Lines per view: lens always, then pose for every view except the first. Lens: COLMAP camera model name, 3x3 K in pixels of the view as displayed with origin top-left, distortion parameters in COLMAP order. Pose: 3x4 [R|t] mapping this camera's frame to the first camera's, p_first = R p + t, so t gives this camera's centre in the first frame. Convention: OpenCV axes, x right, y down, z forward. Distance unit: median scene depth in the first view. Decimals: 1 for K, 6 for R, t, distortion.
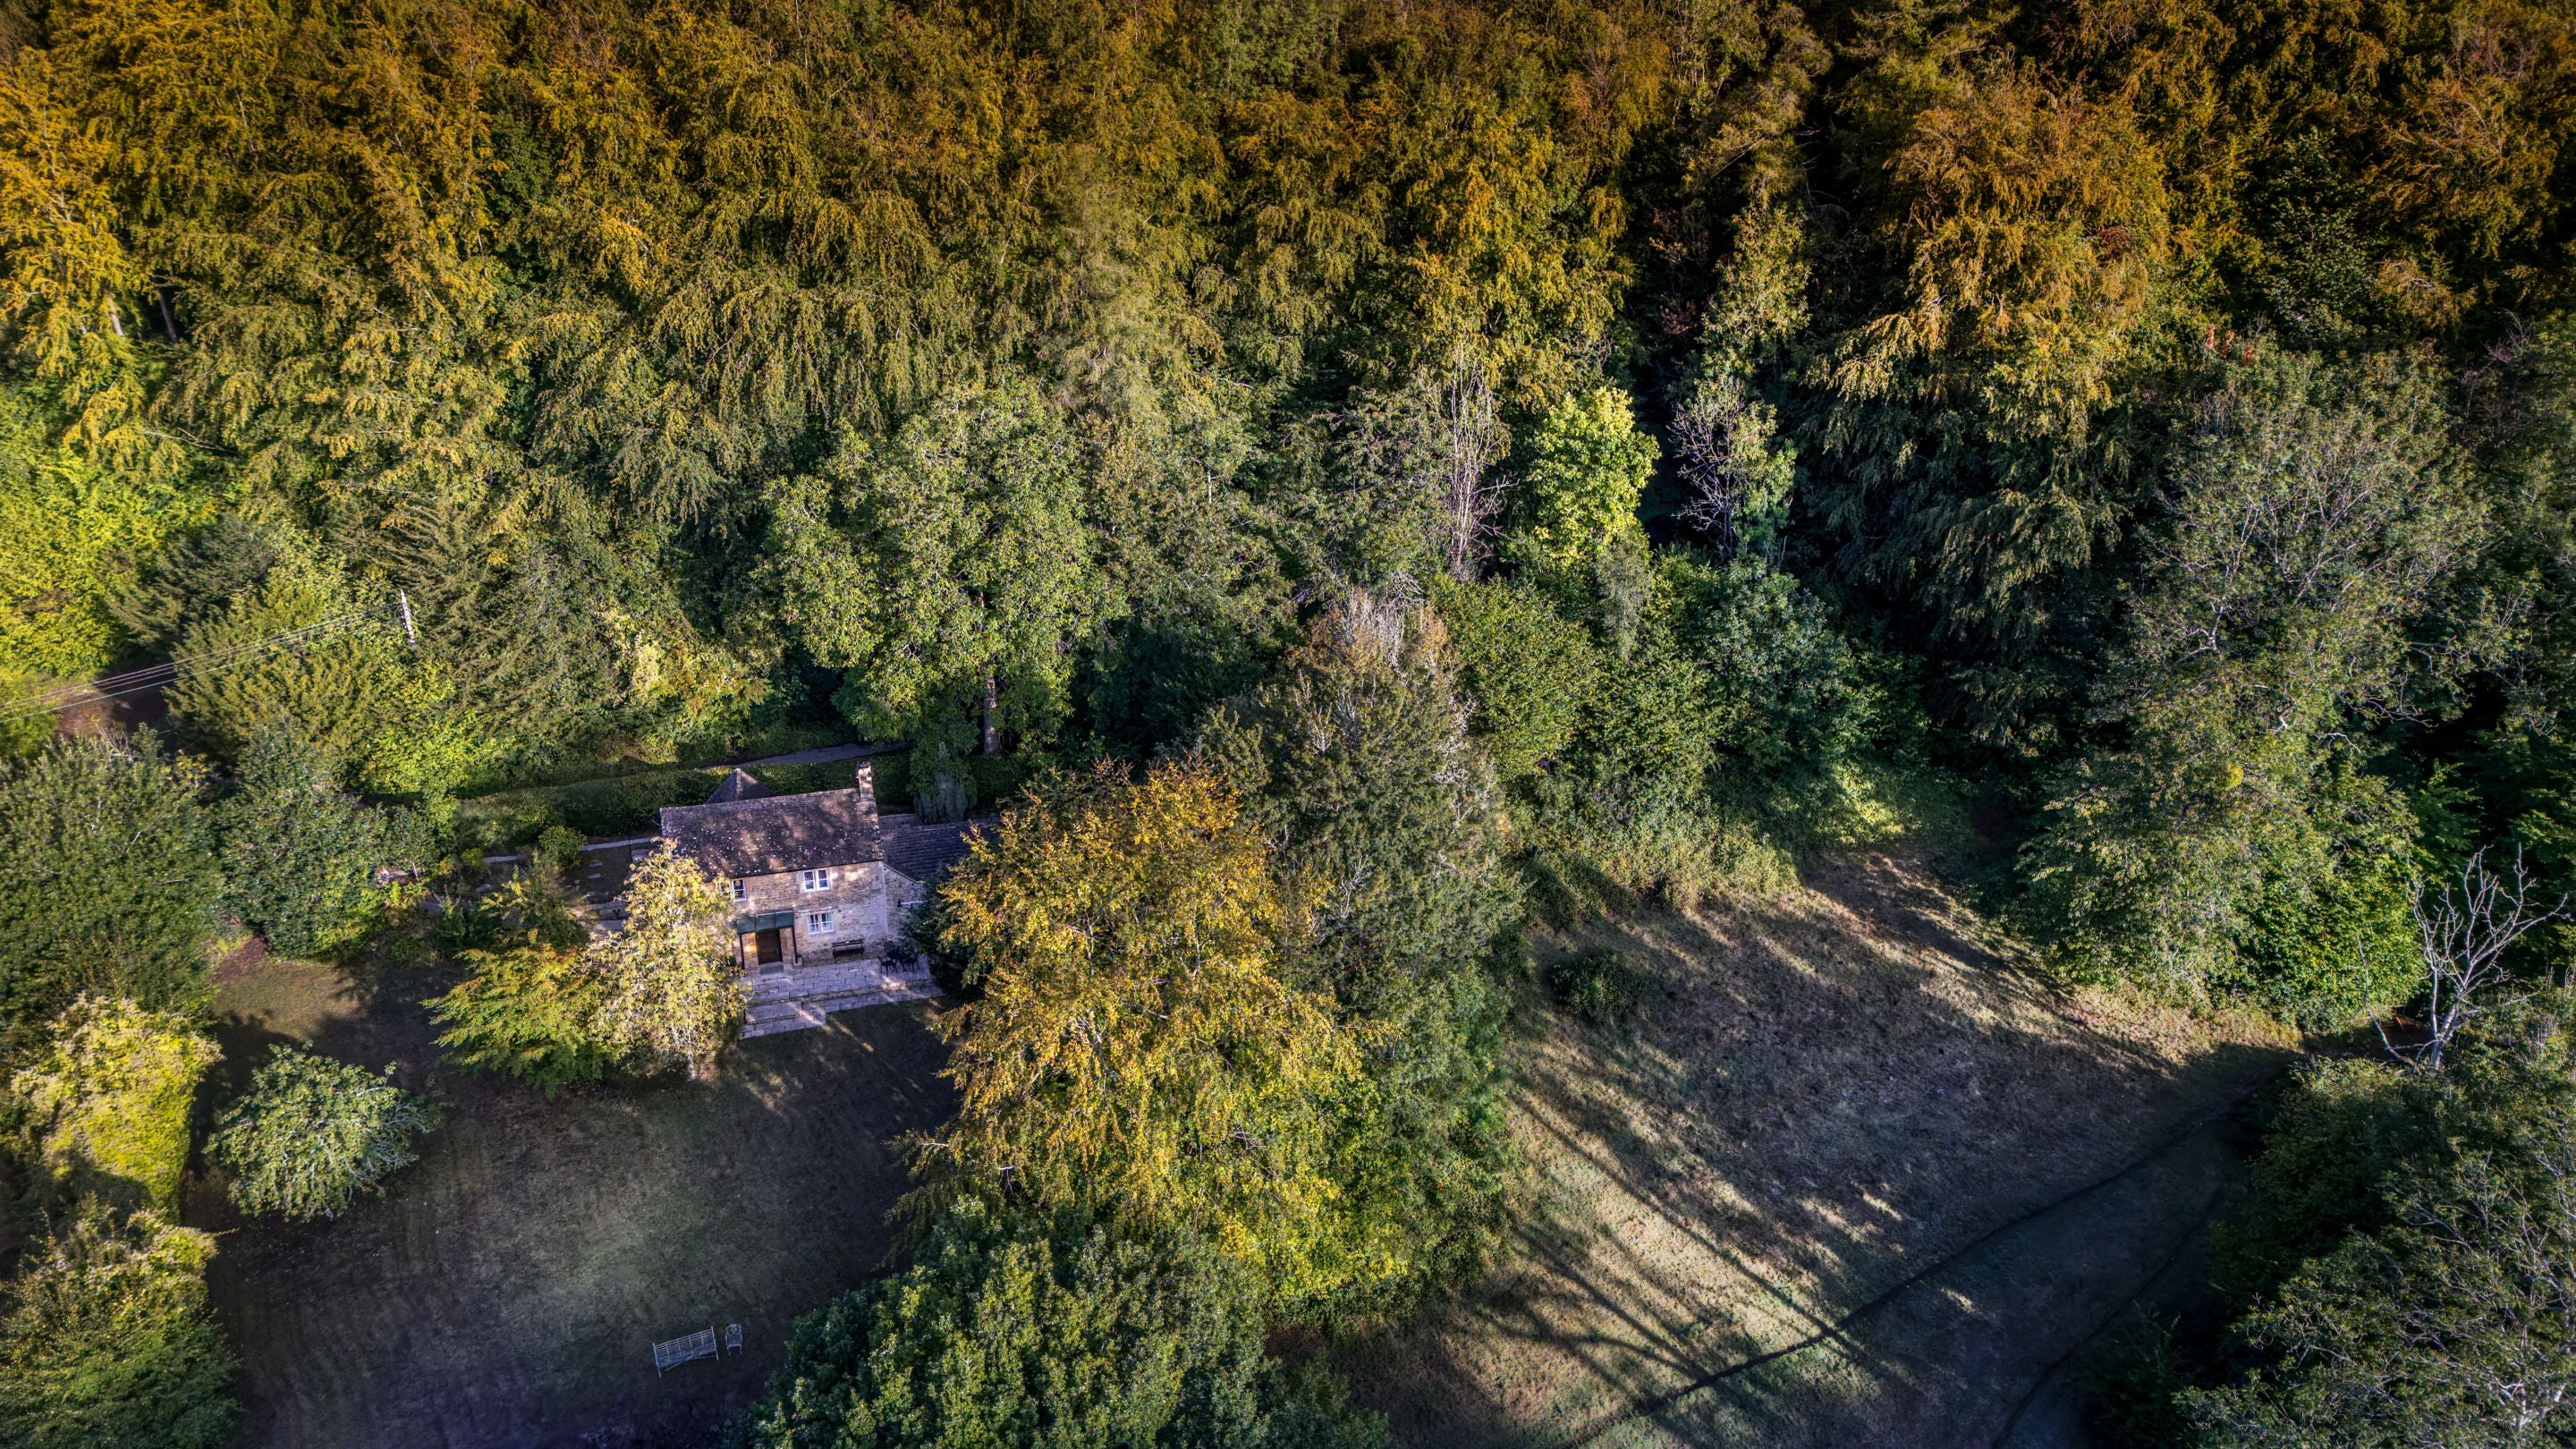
lens RADIAL K [[1929.2, 0, 1262.4], [0, 1929.2, 750.0], [0, 0, 1]] dist [0.115043, -0.078648]
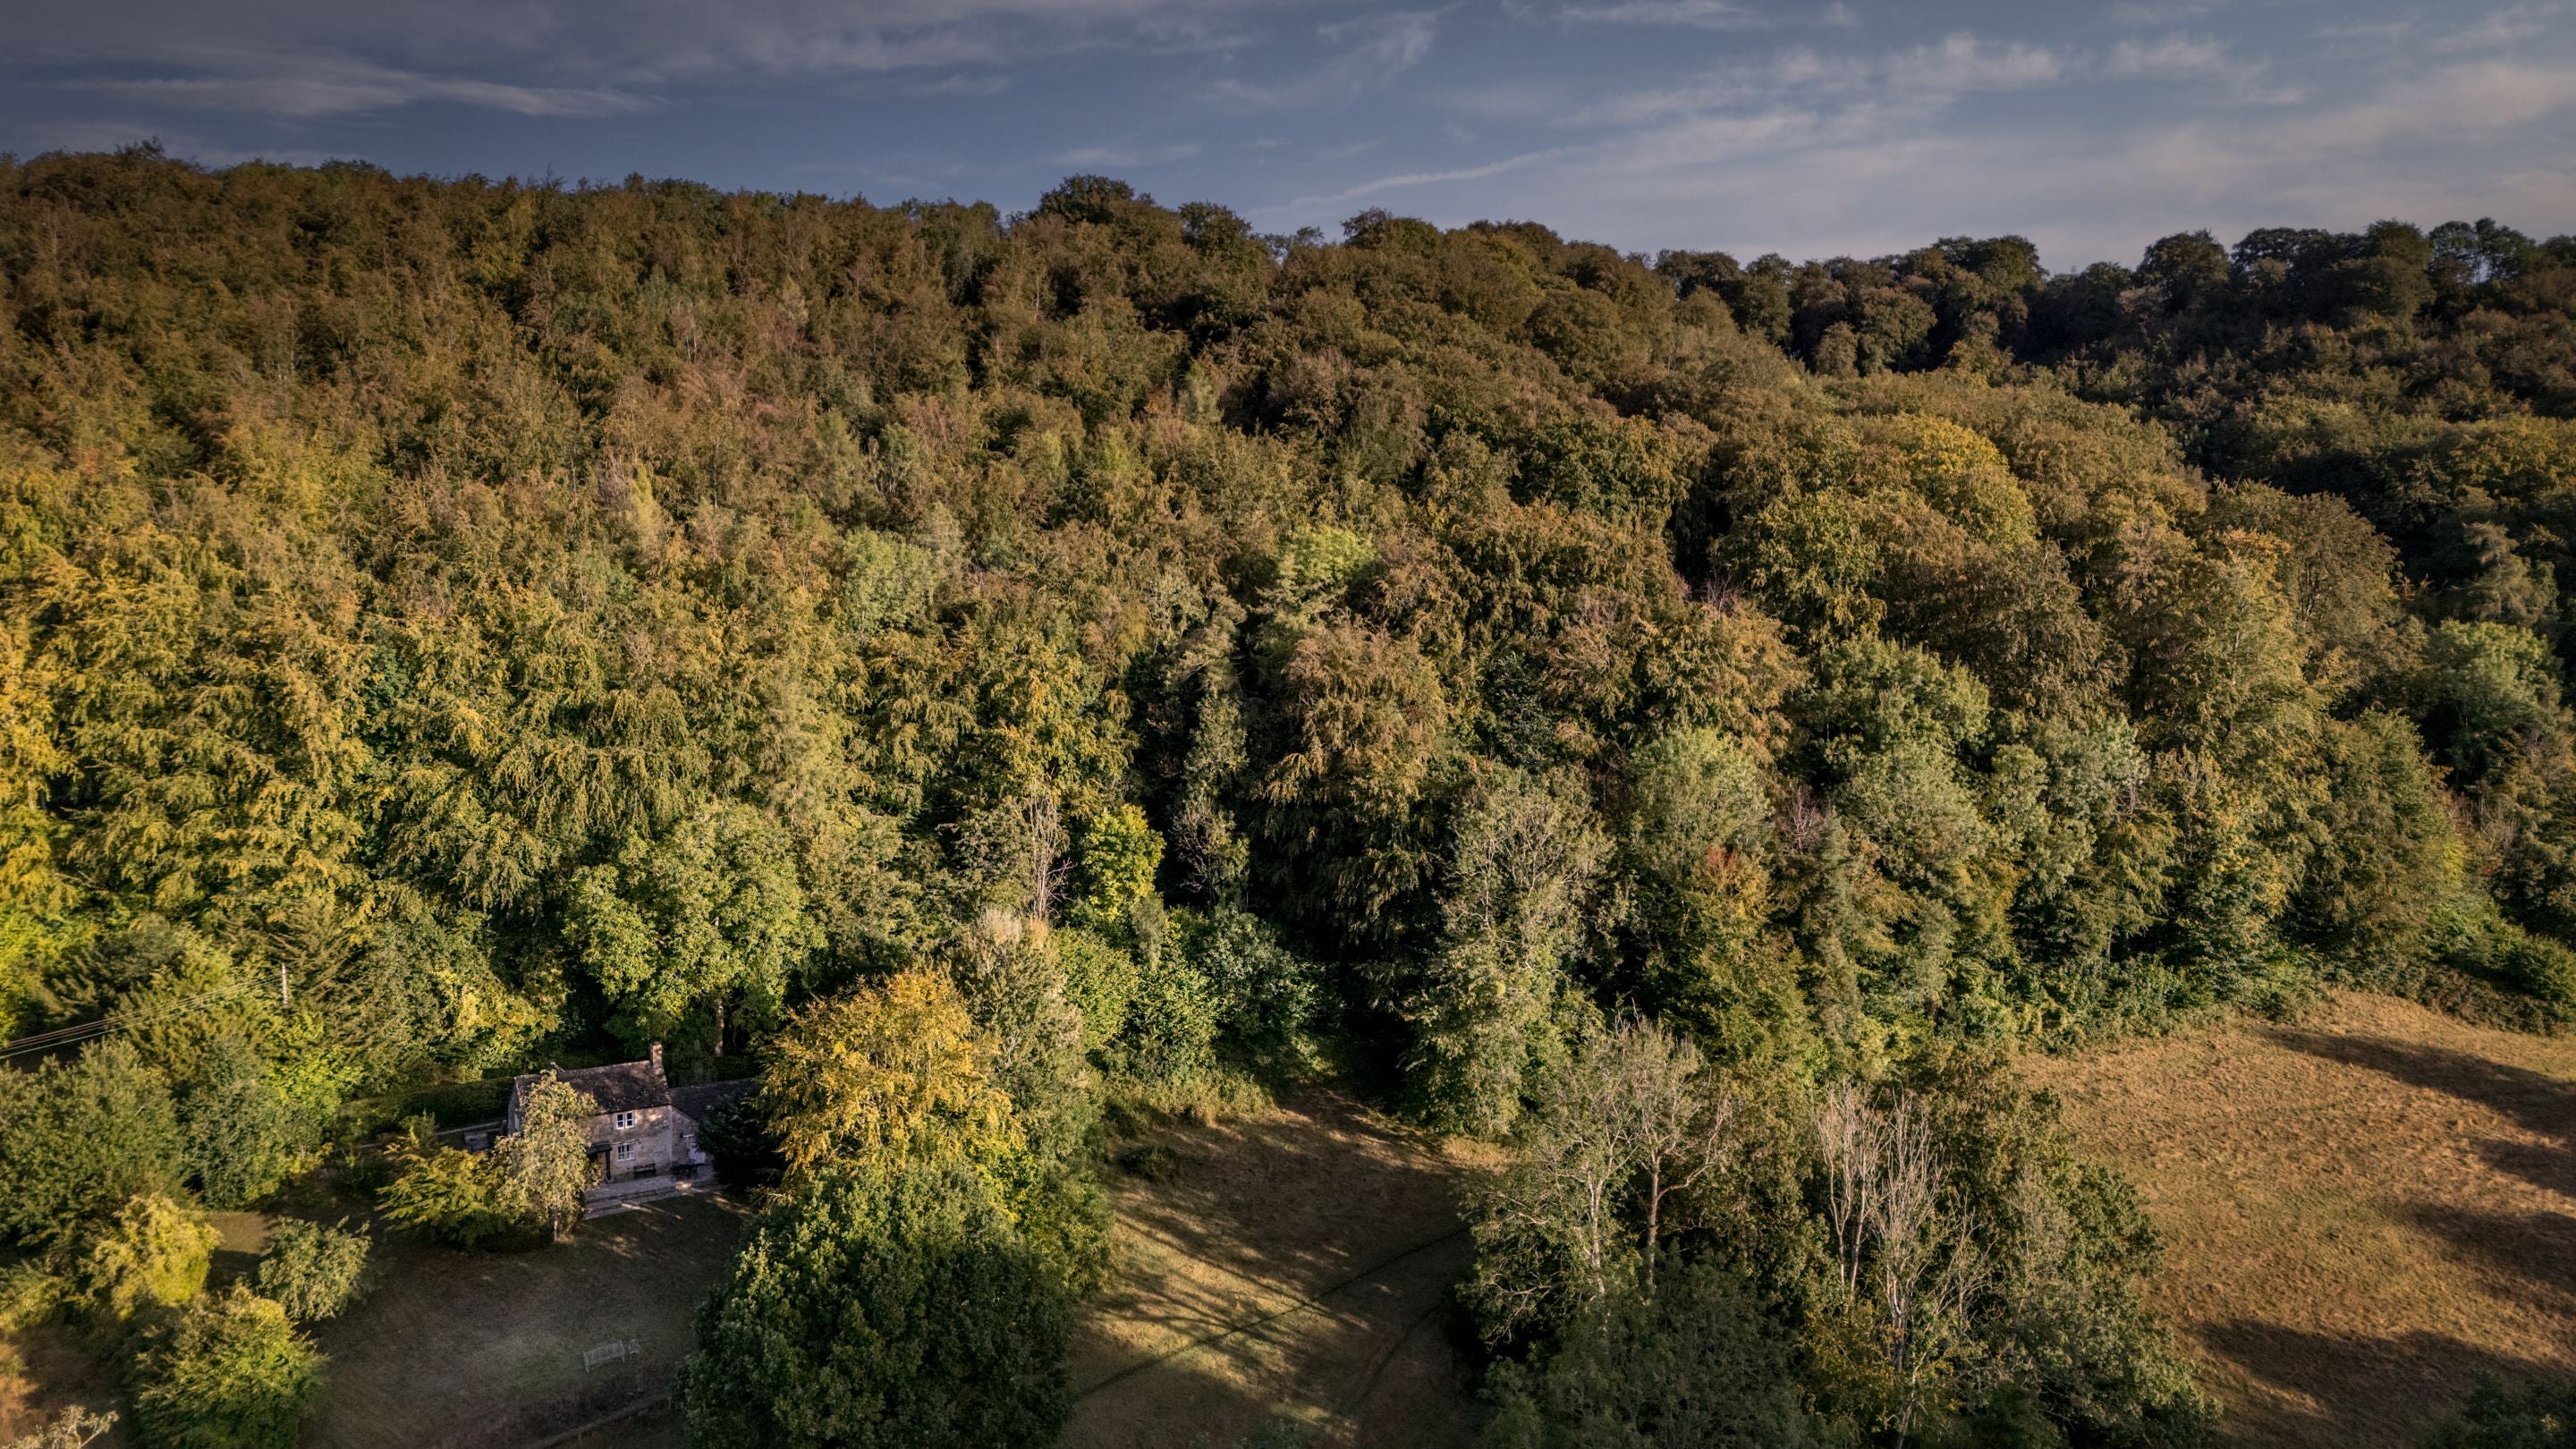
lens RADIAL K [[1929.2, 0, 1282.1], [0, 1929.2, 716.2], [0, 0, 1]] dist [0.115043, -0.078648]
pose [[0.963668, -0.016823, 0.266572, -0.124274], [0.097796, 0.950936, -0.293524, 0.228340], [-0.248555, 0.308930, 0.918032, -0.508768]]
